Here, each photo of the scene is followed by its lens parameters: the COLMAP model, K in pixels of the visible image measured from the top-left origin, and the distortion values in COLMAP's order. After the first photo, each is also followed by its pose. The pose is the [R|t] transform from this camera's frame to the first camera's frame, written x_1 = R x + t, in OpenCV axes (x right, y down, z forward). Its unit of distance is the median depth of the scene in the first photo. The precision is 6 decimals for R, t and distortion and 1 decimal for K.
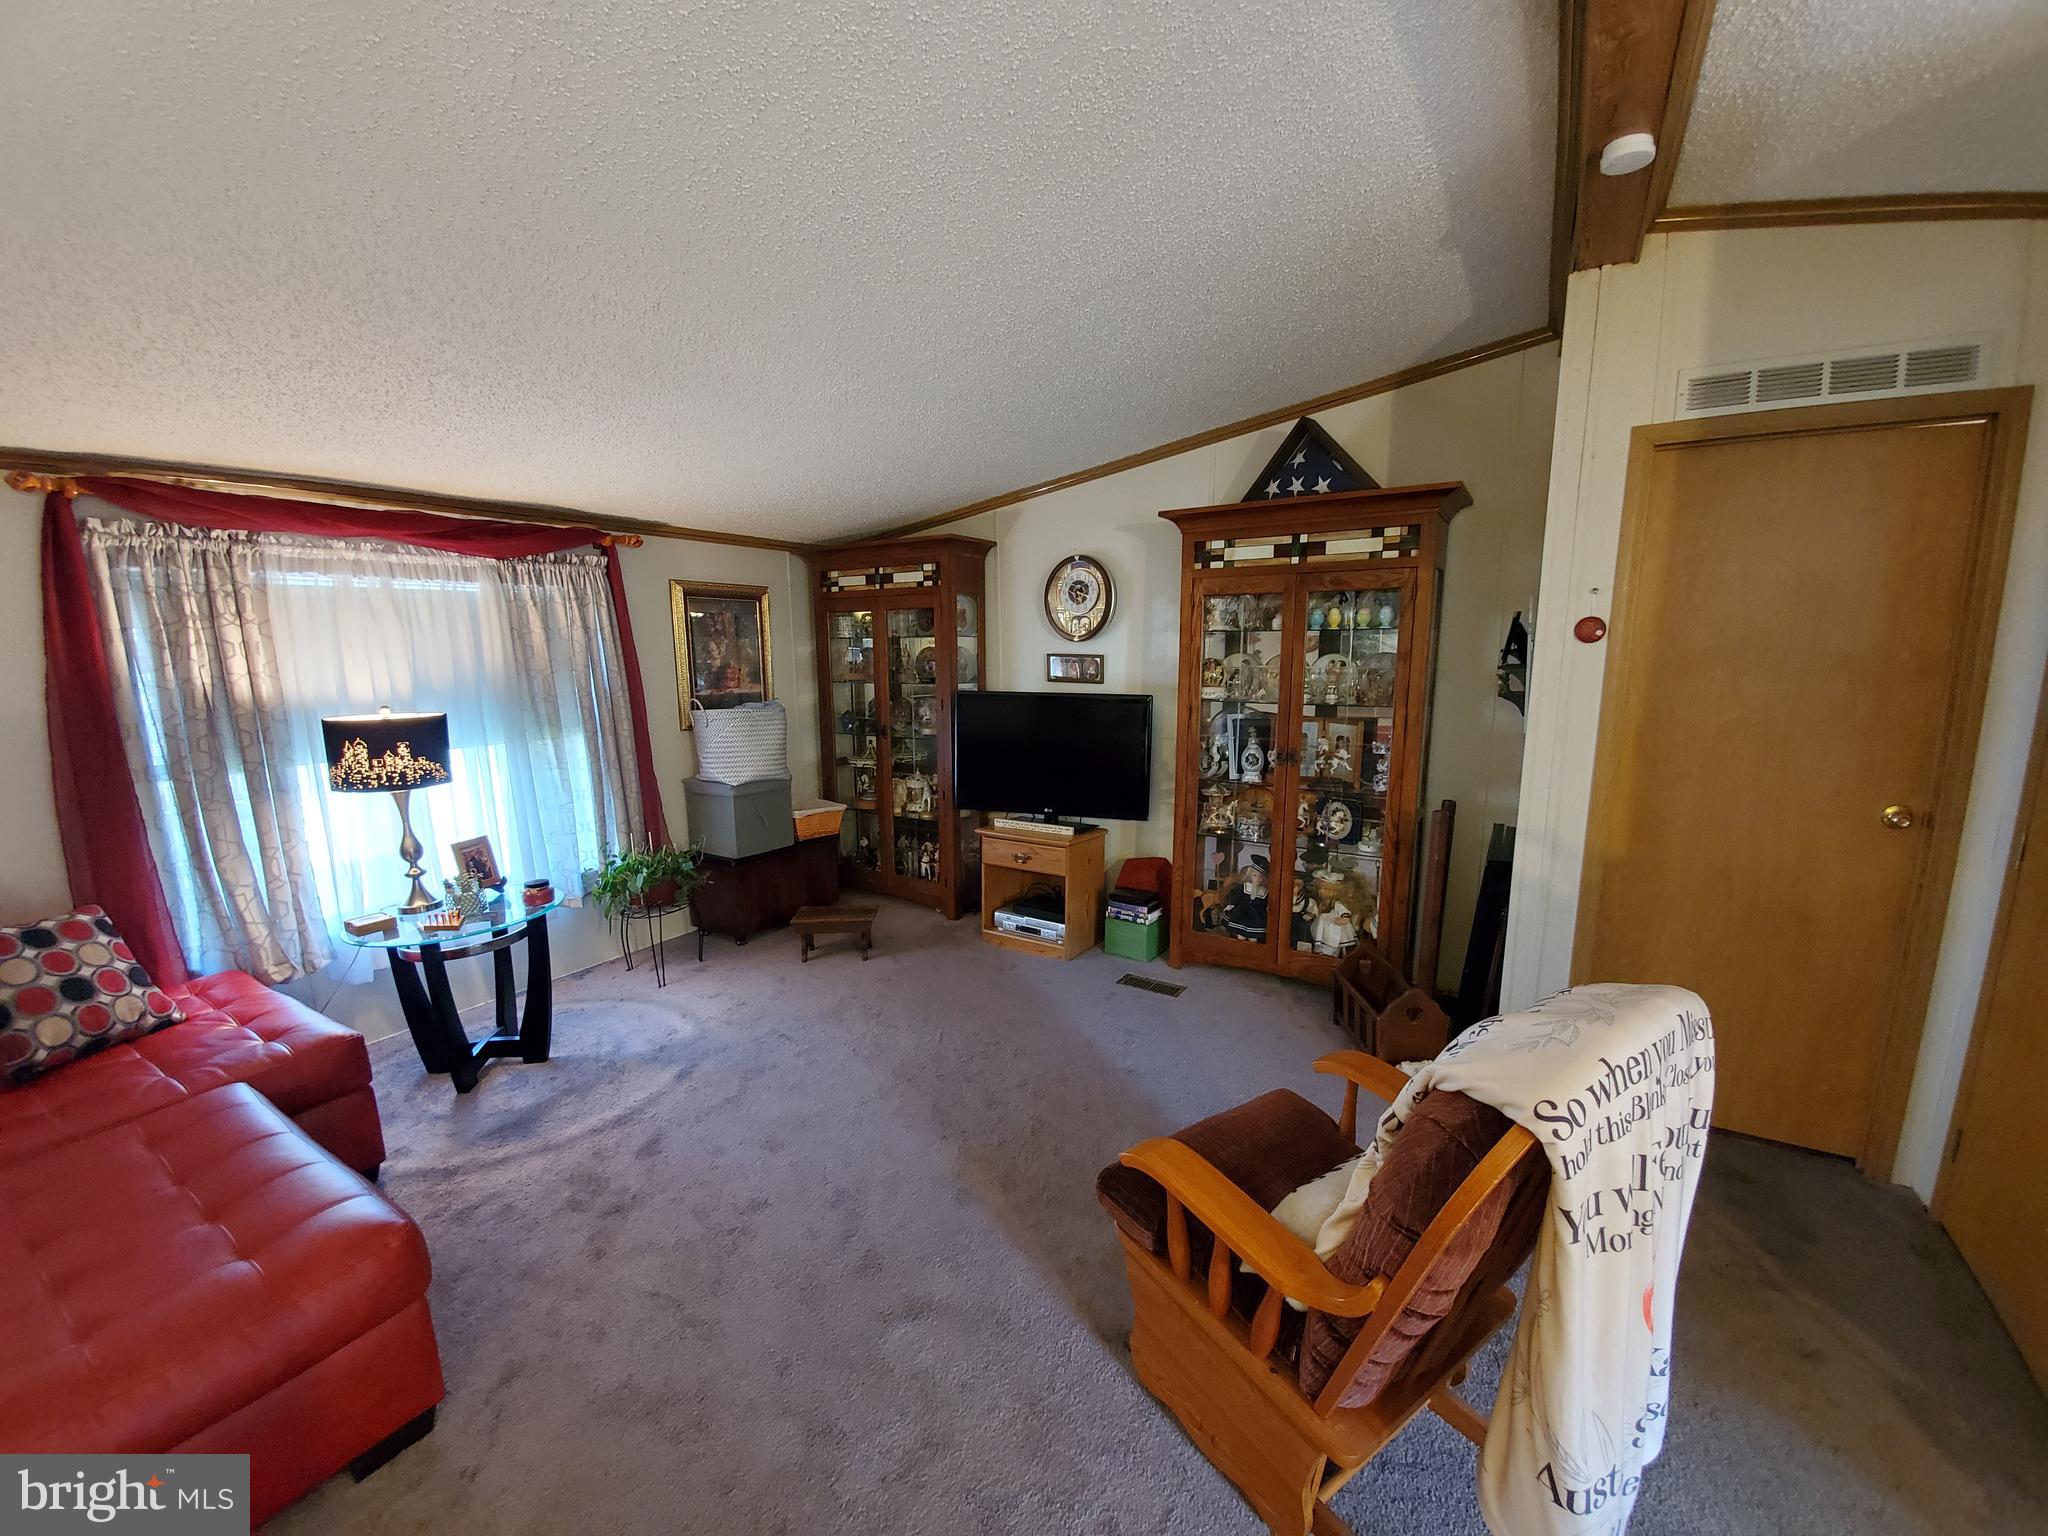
lens RADIAL K [[810.8, 0, 1031.4], [0, 810.8, 786.0], [0, 0, 1]] dist [0.013611, -0.018060]
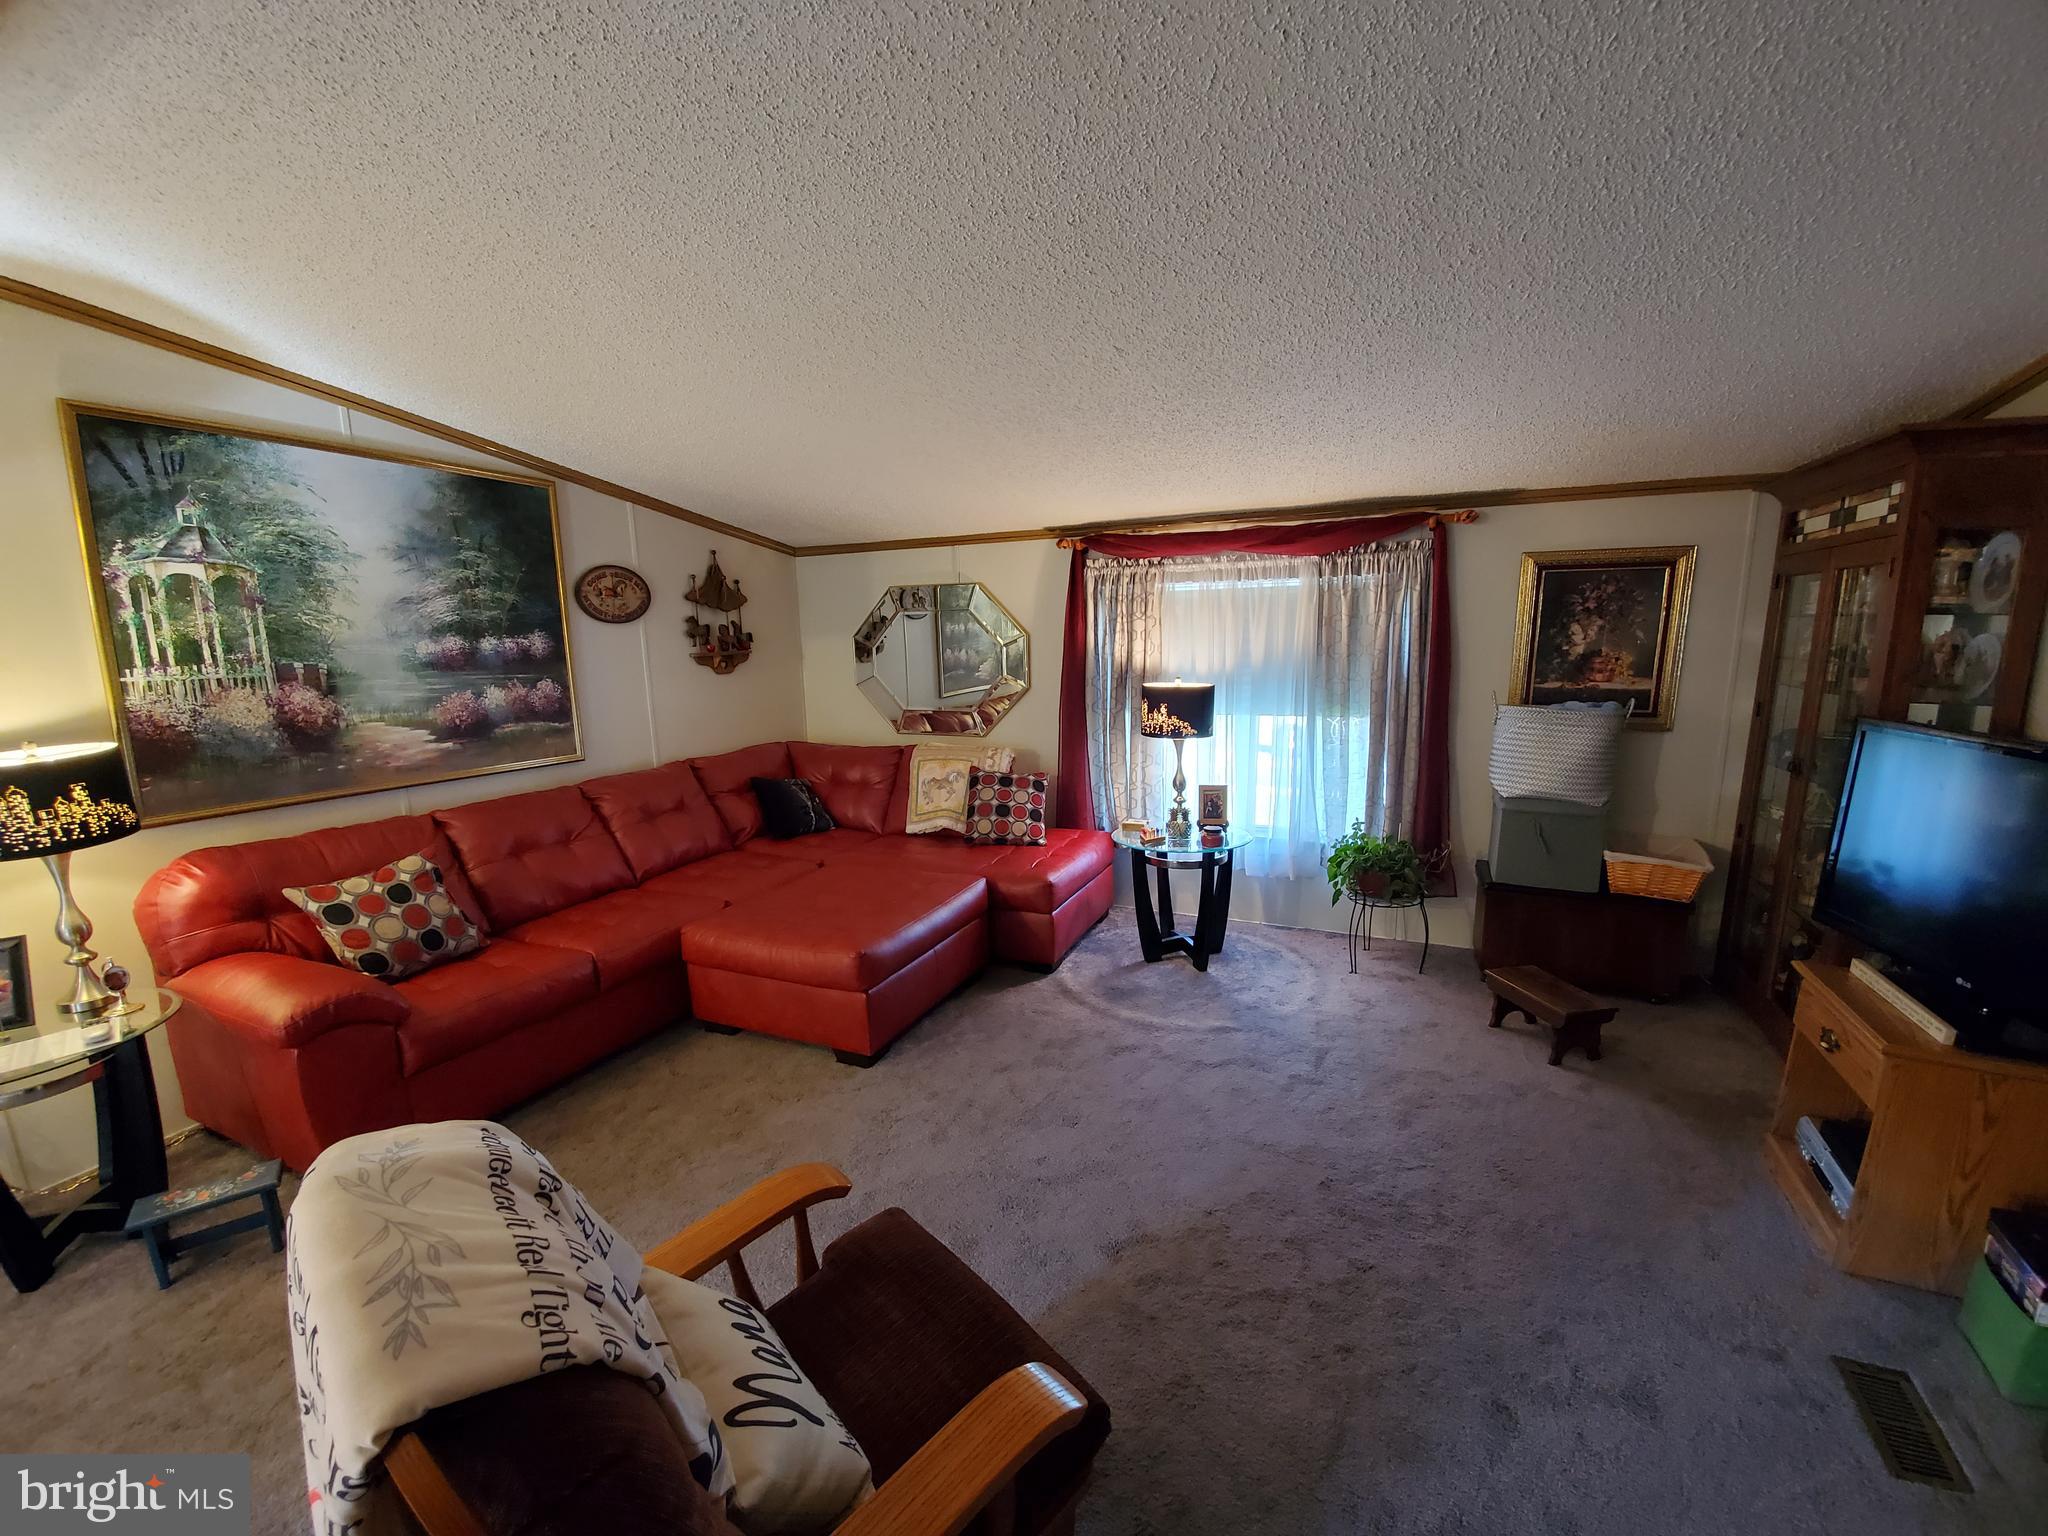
lens RADIAL K [[810.8, 0, 1031.4], [0, 810.8, 786.0], [0, 0, 1]] dist [0.013611, -0.018060]
pose [[0.137702, 0.189263, -0.972223, 0.506031], [-0.153455, 0.973798, 0.167835, -0.102372], [0.978514, 0.126081, 0.163138, 0.502566]]
